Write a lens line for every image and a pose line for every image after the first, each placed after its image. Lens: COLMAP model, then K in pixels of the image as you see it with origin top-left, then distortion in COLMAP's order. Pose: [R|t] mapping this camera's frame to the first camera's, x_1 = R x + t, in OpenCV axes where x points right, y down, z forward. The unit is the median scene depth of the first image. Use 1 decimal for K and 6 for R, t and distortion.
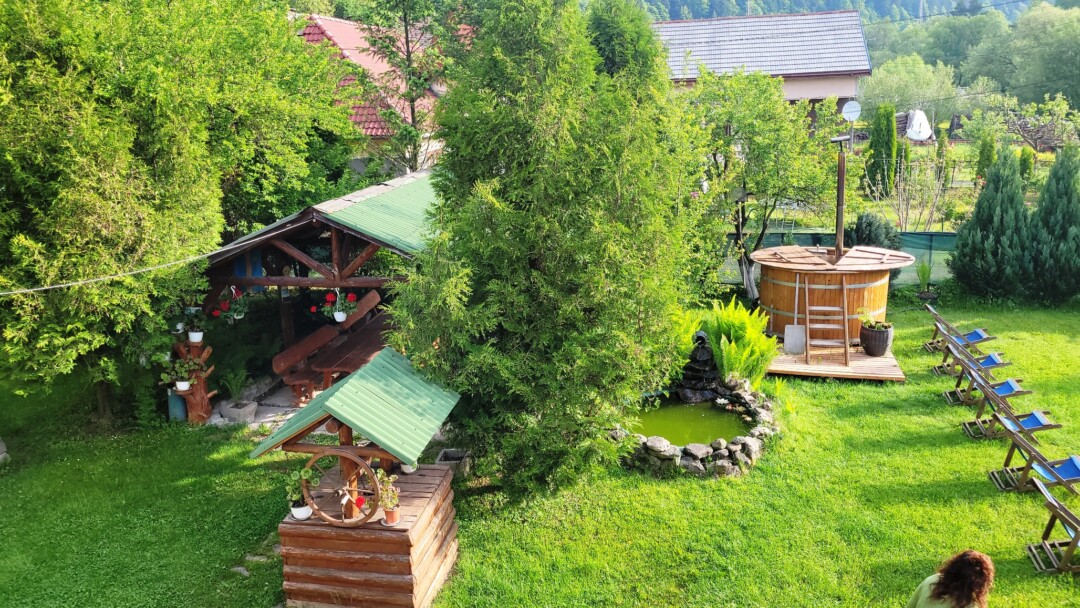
lens RADIAL K [[811.5, 0, 531.1], [0, 811.5, 288.5], [0, 0, 1]] dist [0.061753, -0.045304]
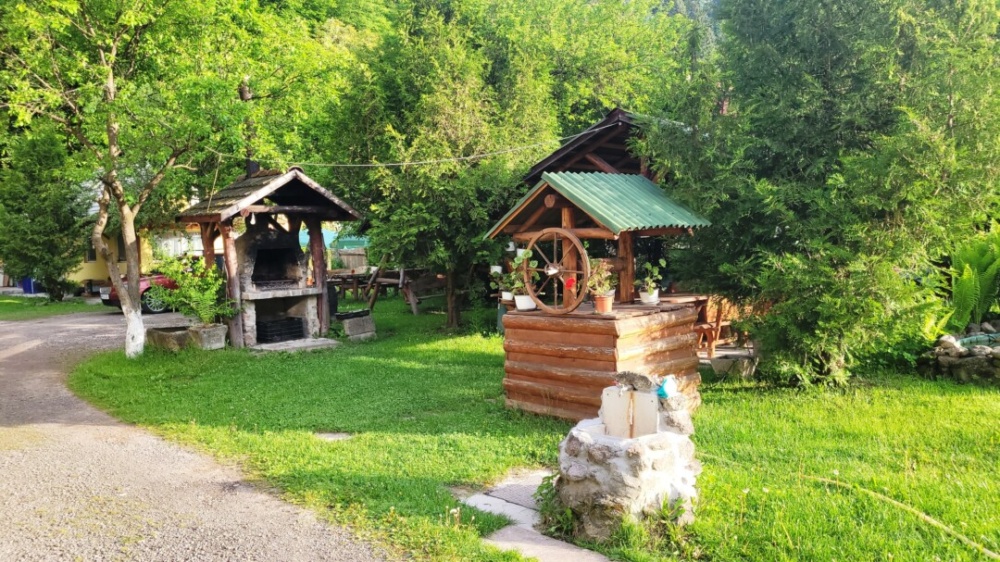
lens RADIAL K [[751.4, 0, 500.8], [0, 751.4, 274.9], [0, 0, 1]] dist [0.061753, -0.045304]
pose [[0.840324, 0.030849, -0.541205, 0.141508], [-0.131032, 0.980333, -0.147573, 0.284180], [0.526009, 0.194924, 0.827840, 0.168995]]
